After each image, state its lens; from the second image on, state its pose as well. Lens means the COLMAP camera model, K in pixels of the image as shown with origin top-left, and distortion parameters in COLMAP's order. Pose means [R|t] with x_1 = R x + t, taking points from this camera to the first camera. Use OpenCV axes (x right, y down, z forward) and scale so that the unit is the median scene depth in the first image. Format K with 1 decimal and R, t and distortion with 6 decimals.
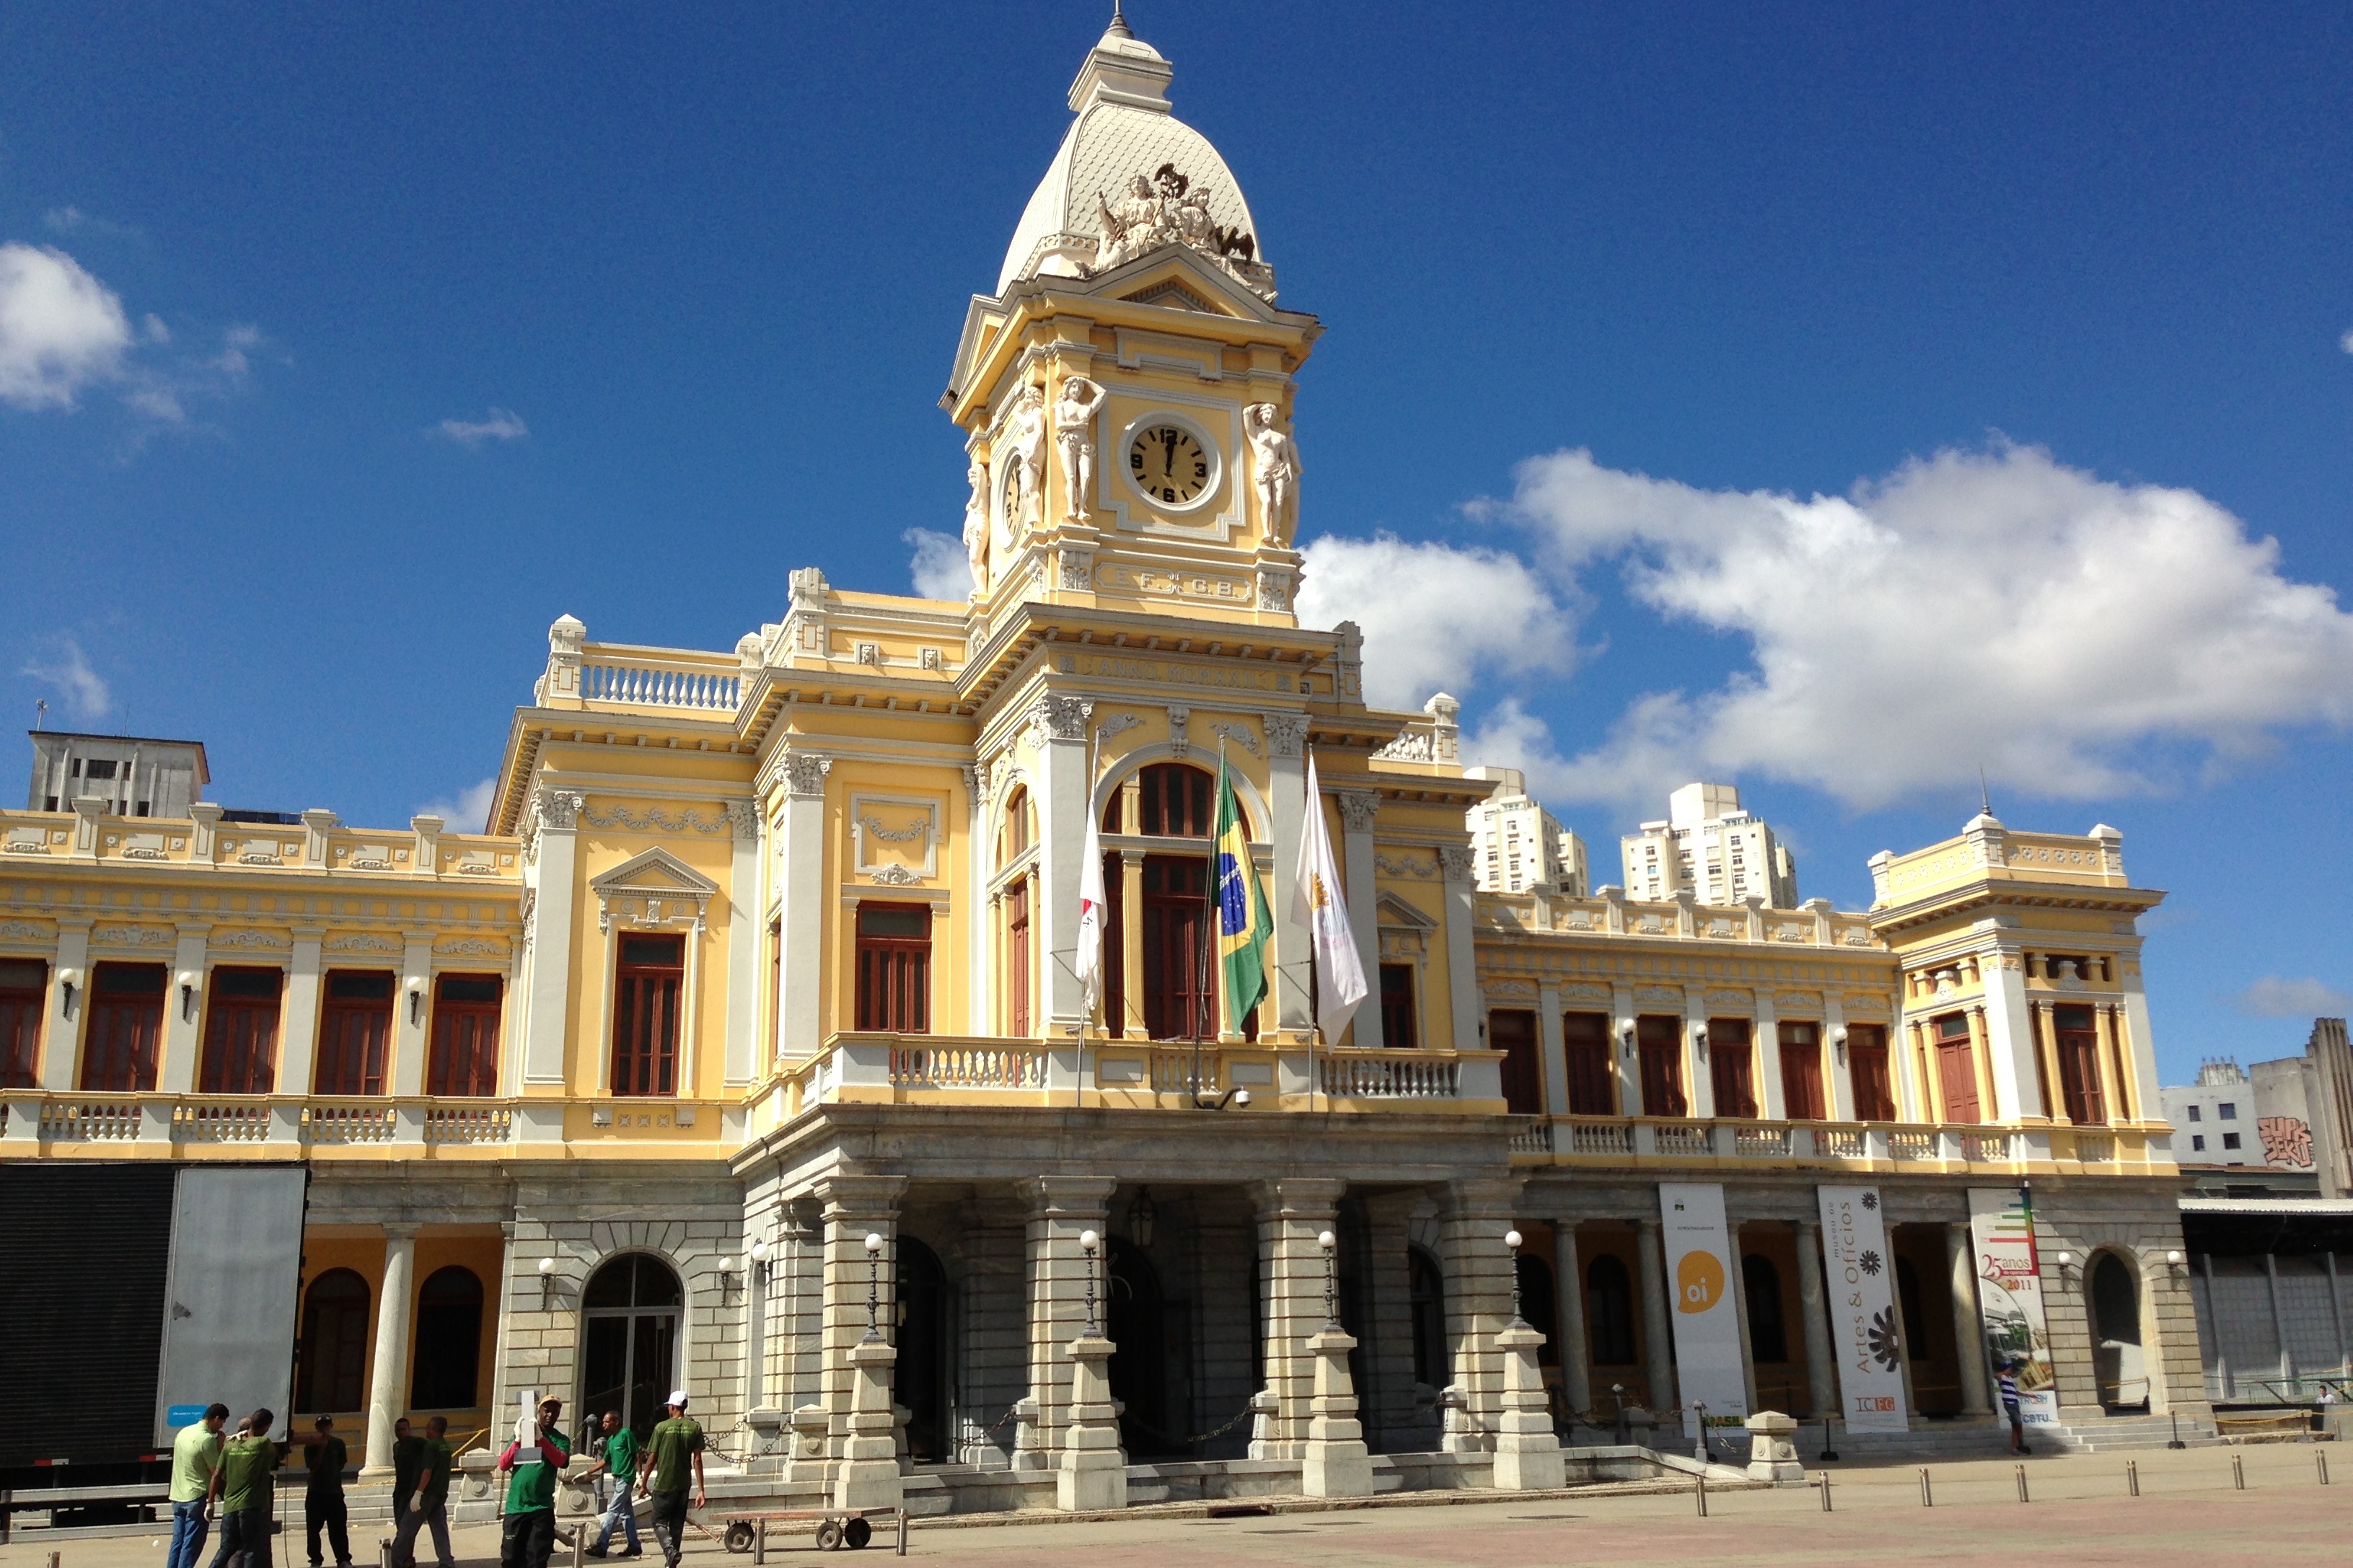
lens RADIAL K [[2220.0, 0, 1176.5], [0, 2220.0, 784.0], [0, 0, 1]] dist [0.064481, 0.004276]
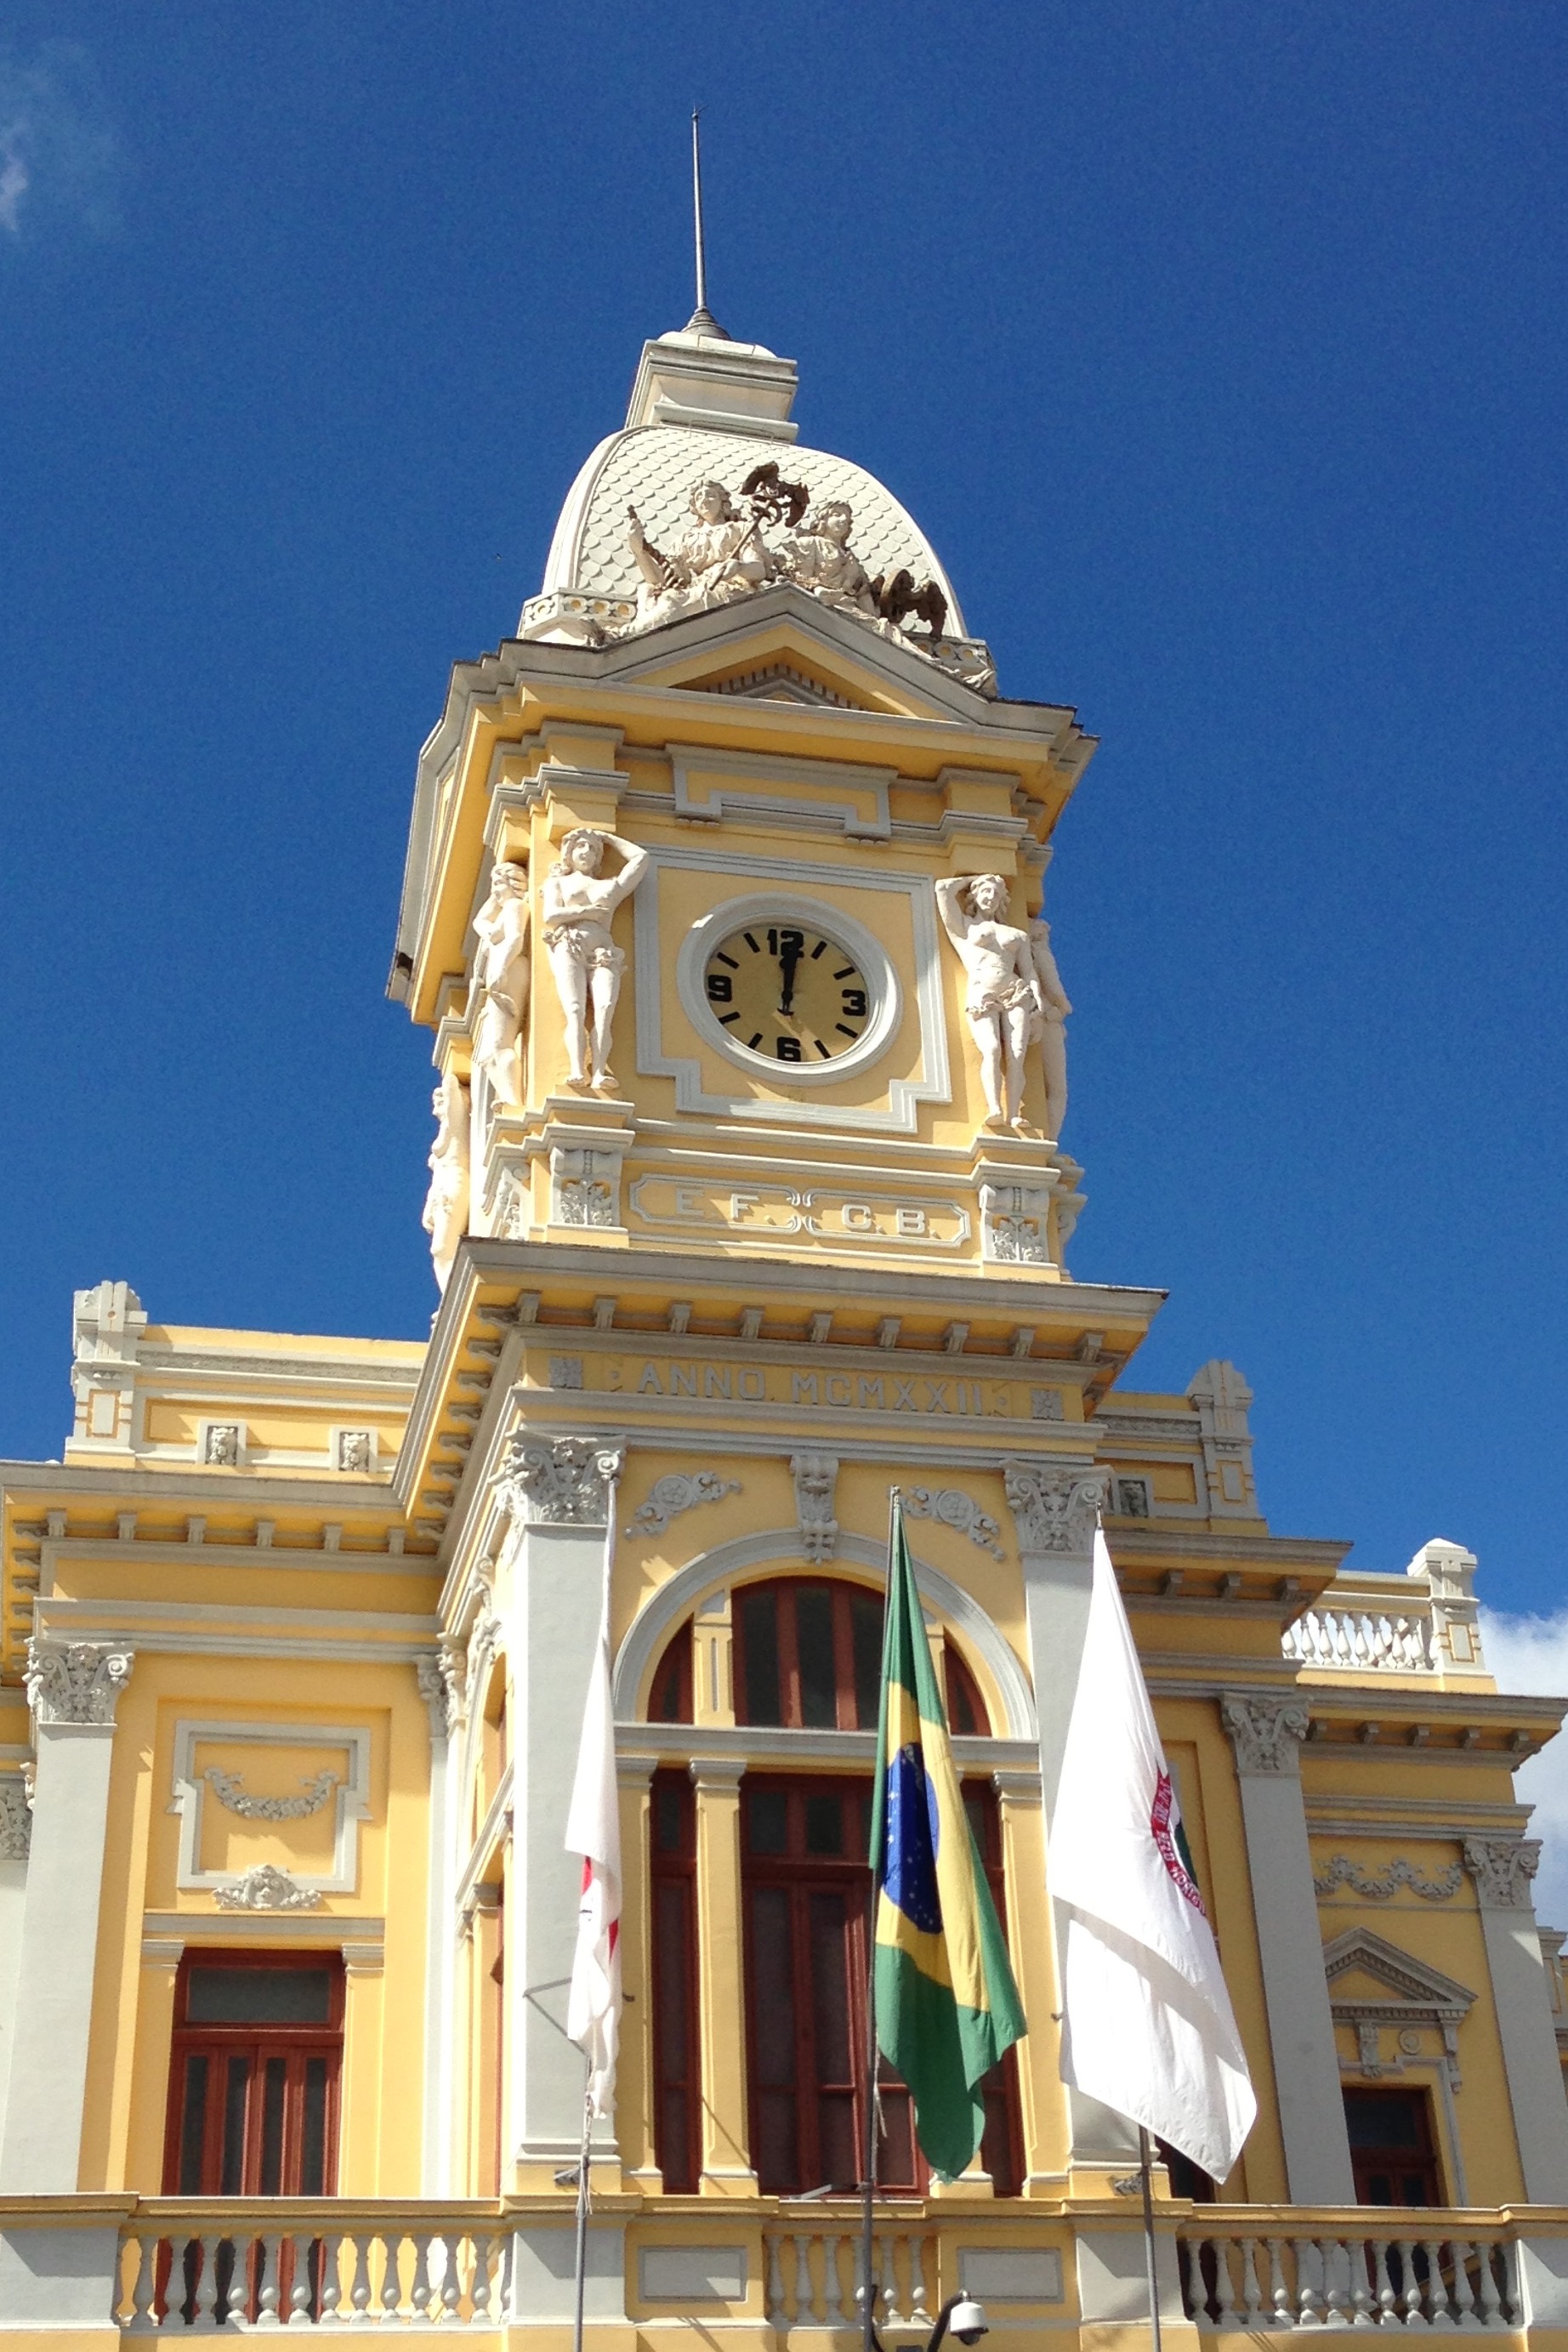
lens RADIAL K [[3251.0, 0, 784.0], [0, 3251.0, 1176.0], [0, 0, 1]] dist [0.003738, 0.417576]
pose [[0.992729, -0.076850, -0.092641, 0.059157], [0.051147, 0.966039, -0.253284, 0.077043], [0.108960, 0.246704, 0.962946, 0.316341]]
